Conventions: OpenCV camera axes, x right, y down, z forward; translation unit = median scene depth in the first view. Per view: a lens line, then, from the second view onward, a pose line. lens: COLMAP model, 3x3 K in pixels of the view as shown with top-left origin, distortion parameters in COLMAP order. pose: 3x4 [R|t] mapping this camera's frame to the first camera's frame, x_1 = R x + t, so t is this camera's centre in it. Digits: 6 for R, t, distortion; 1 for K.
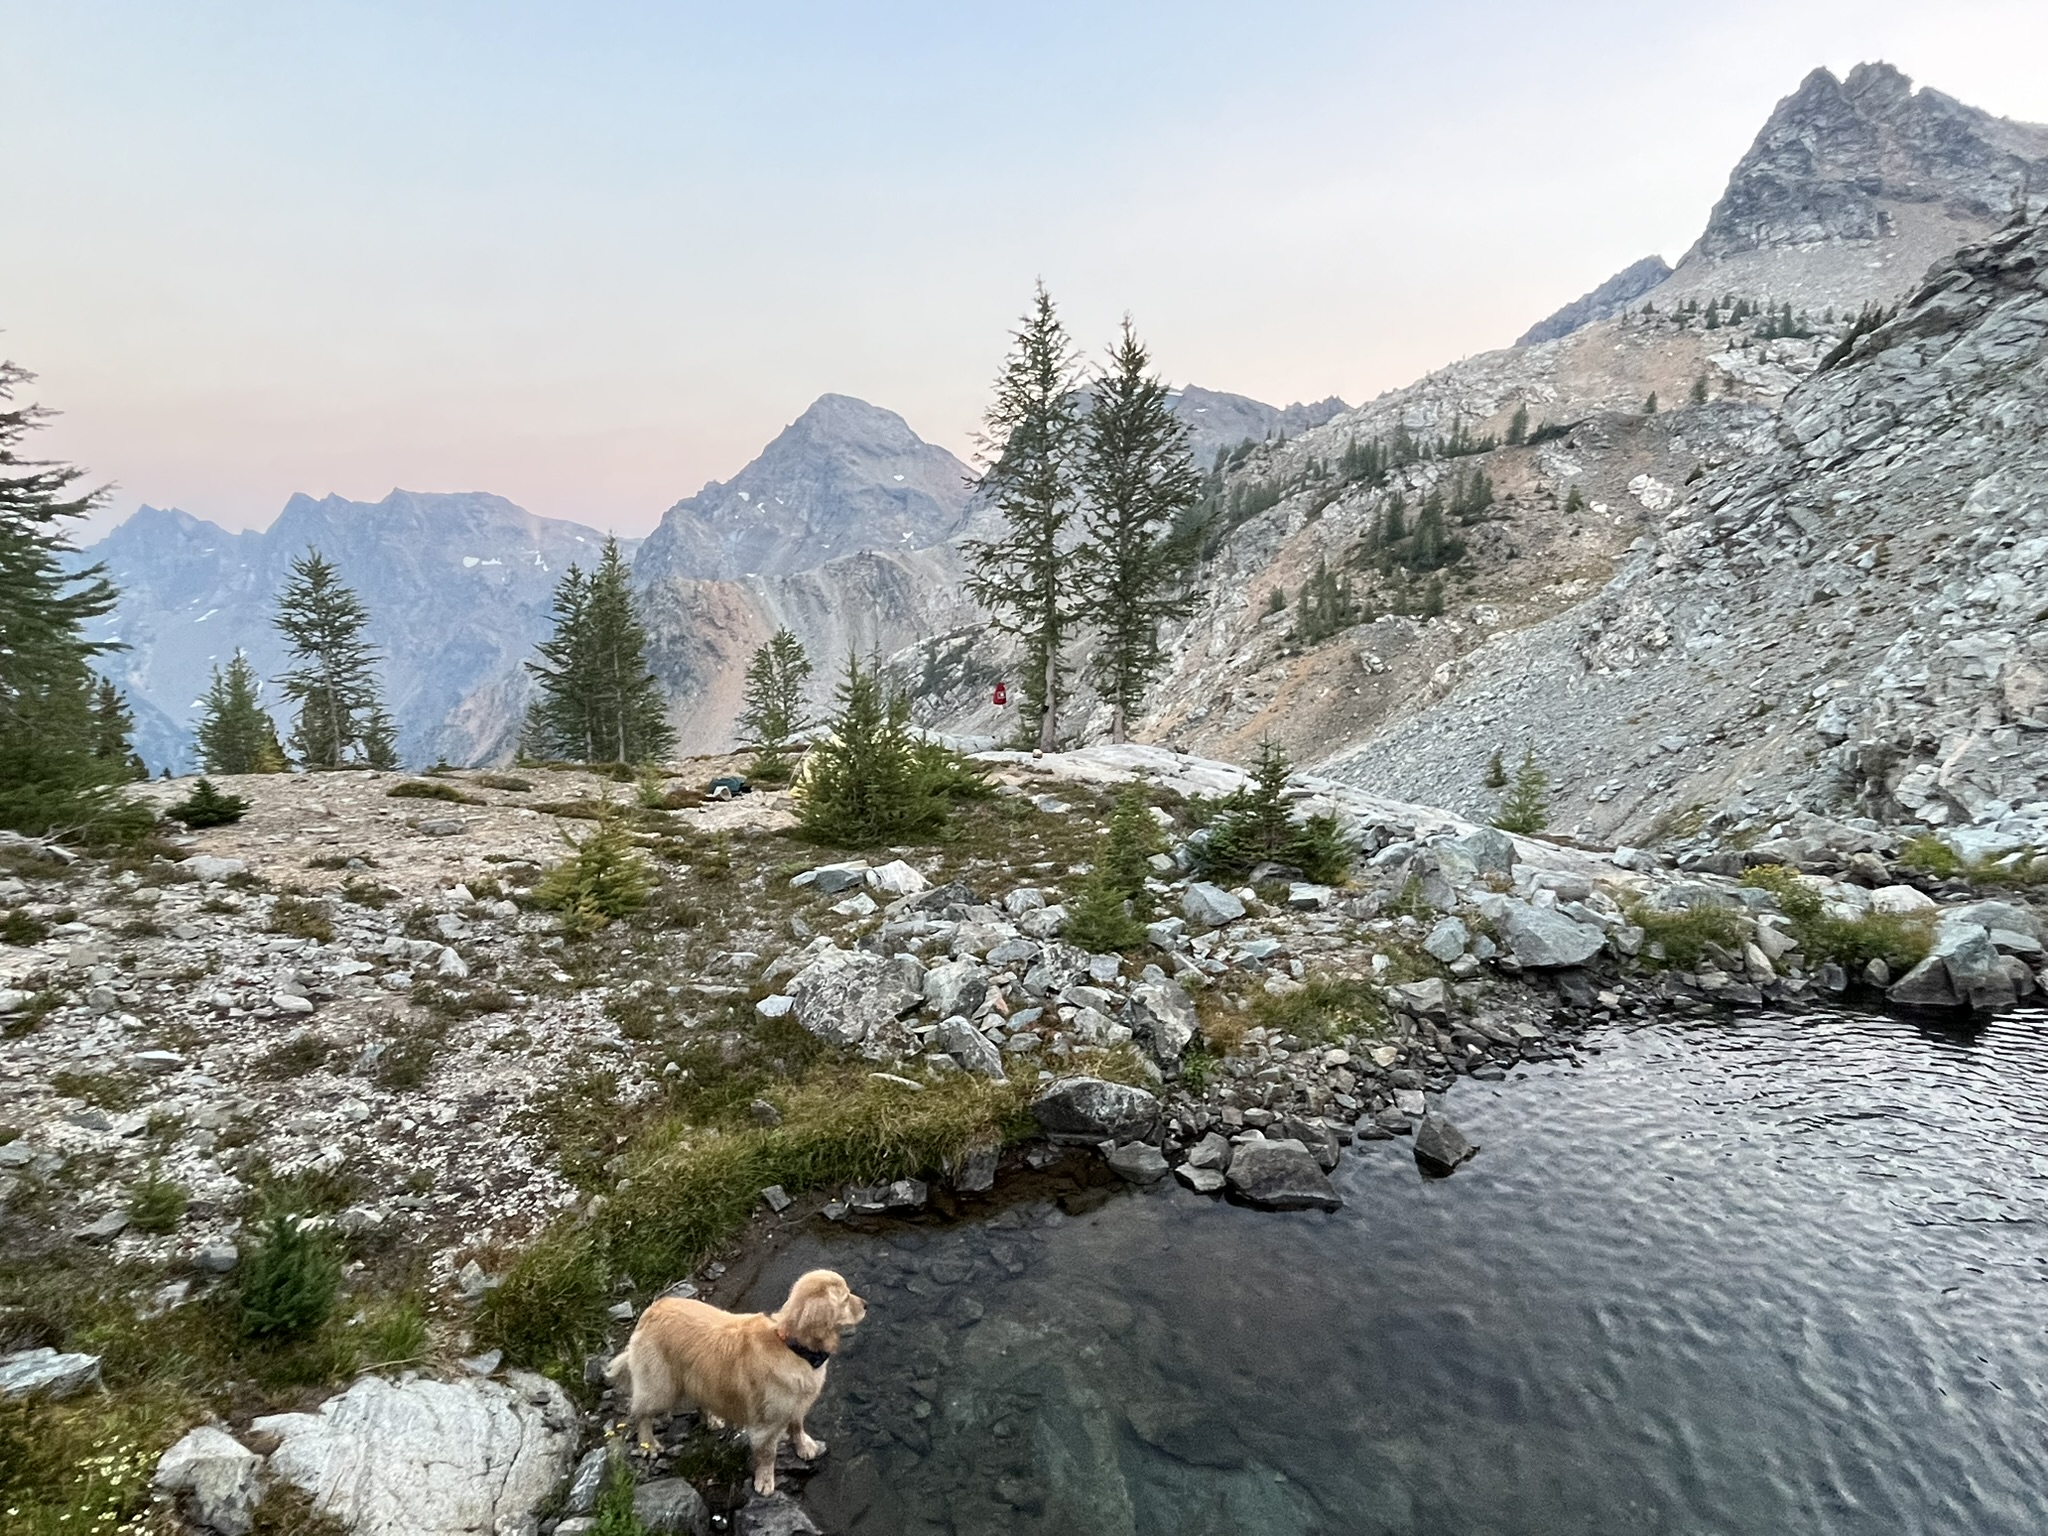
lens RADIAL K [[1171.2, 0, 1024.0], [0, 1171.2, 768.0], [0, 0, 1]] dist [-0.002565, 0.009384]
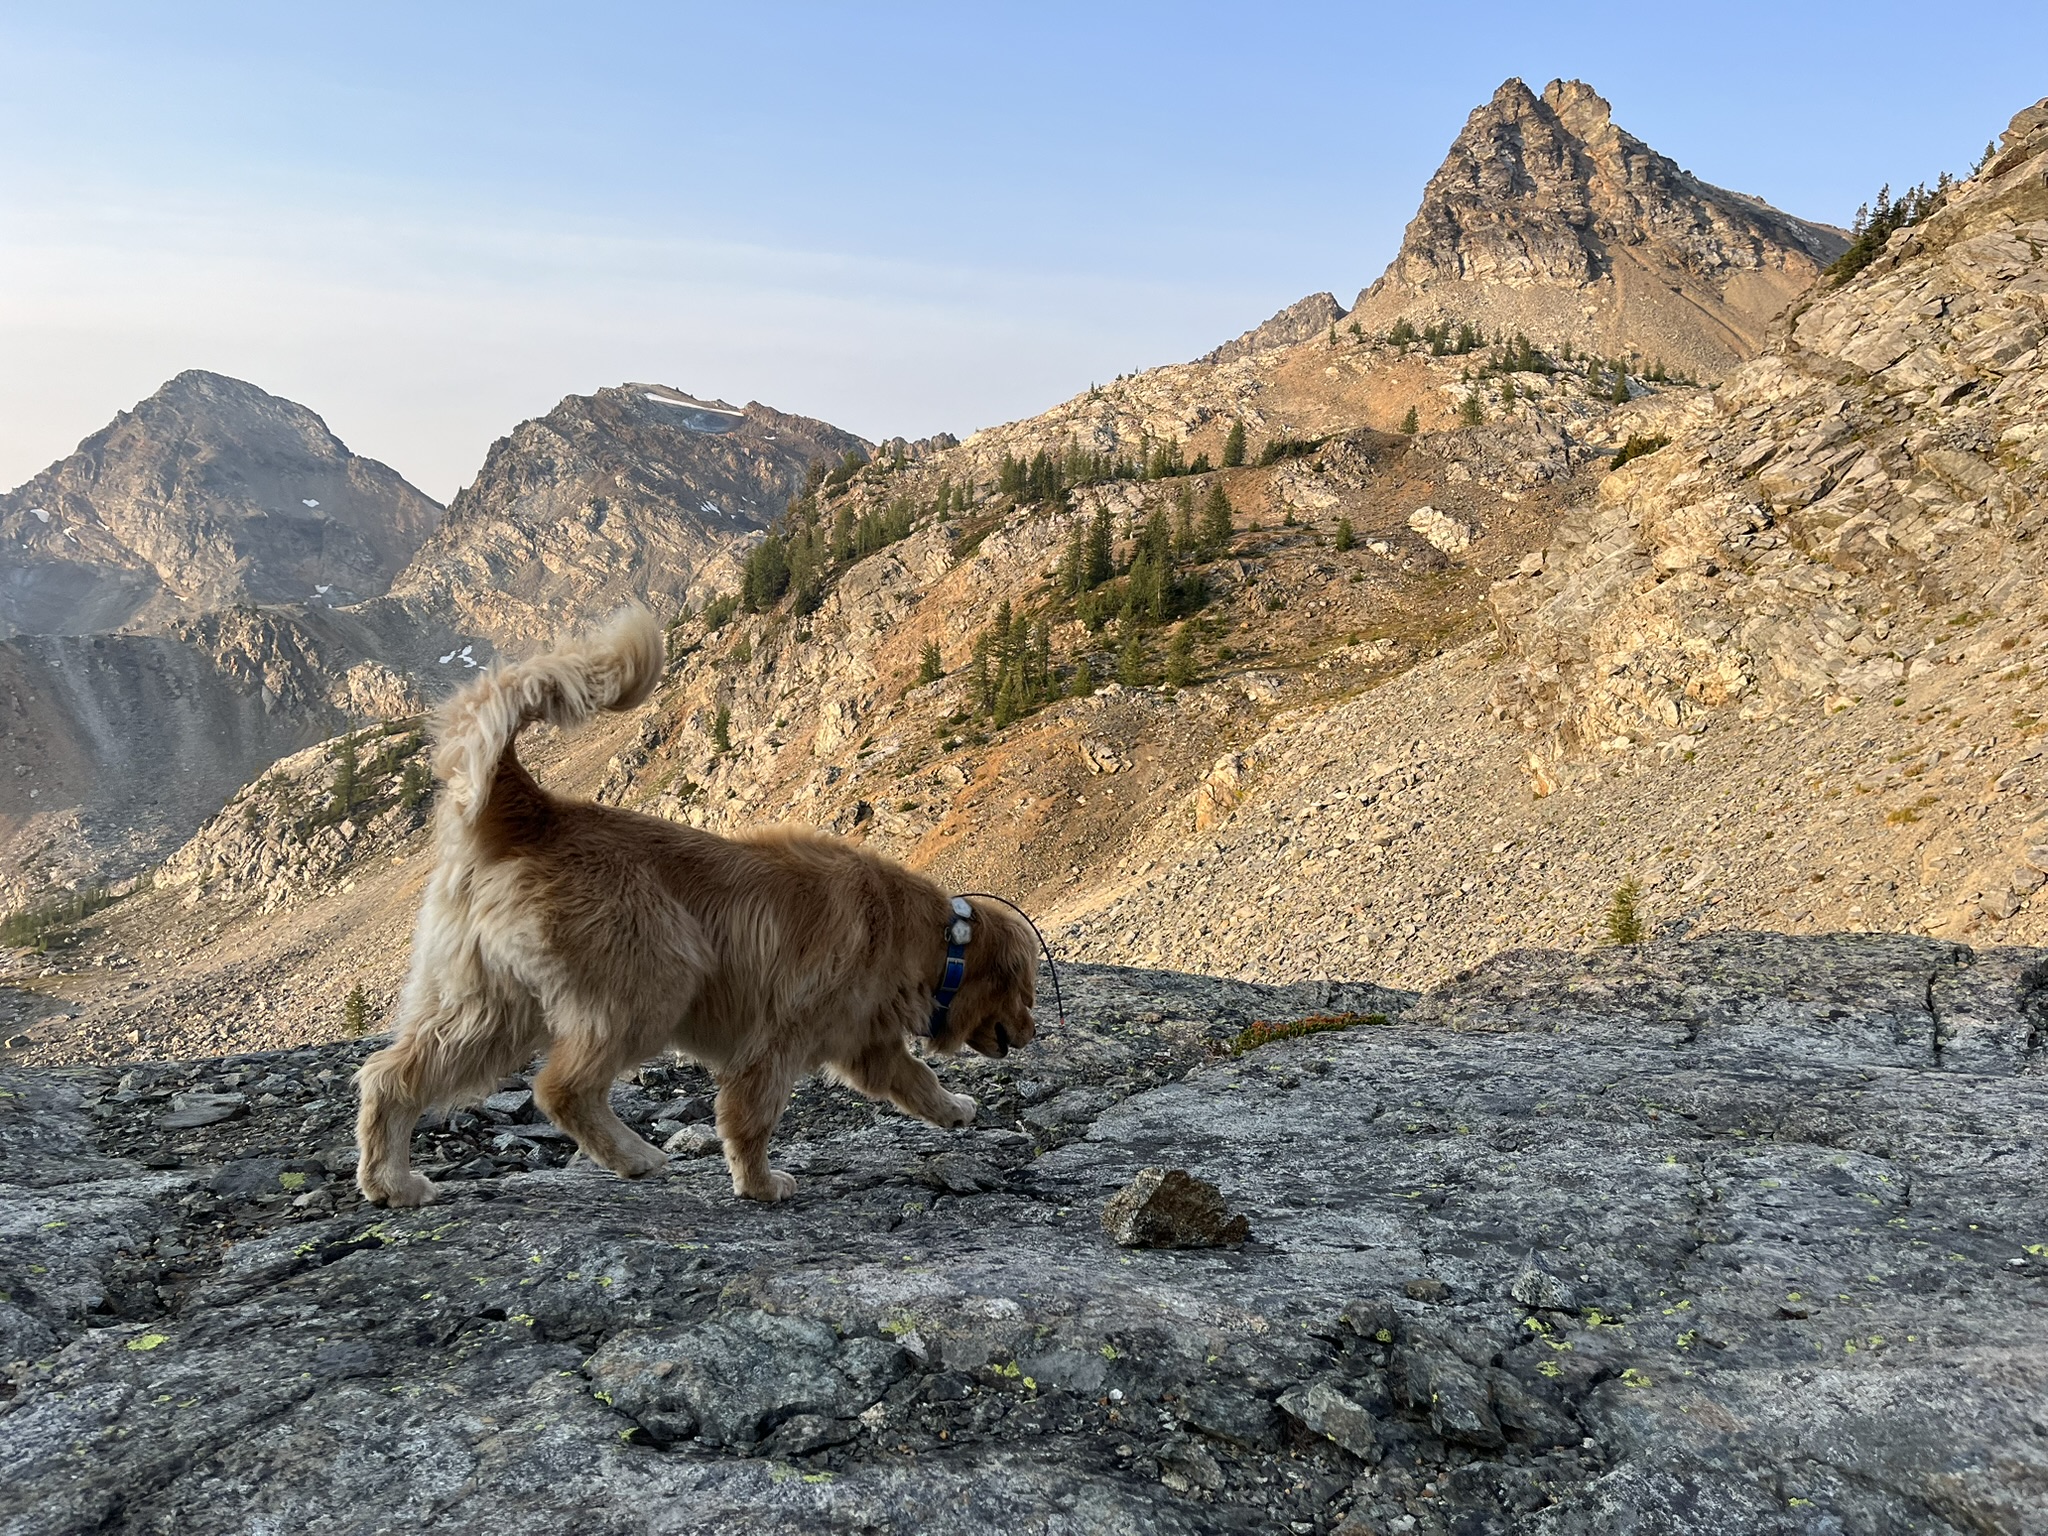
lens RADIAL K [[1554.2, 0, 1024.0], [0, 1554.2, 768.0], [0, 0, 1]] dist [0.062525, -0.079418]
pose [[0.949408, 0.013845, 0.313739, 0.002209], [0.019035, 0.994654, -0.101495, -0.001850], [-0.313467, 0.102333, 0.944069, 0.375904]]
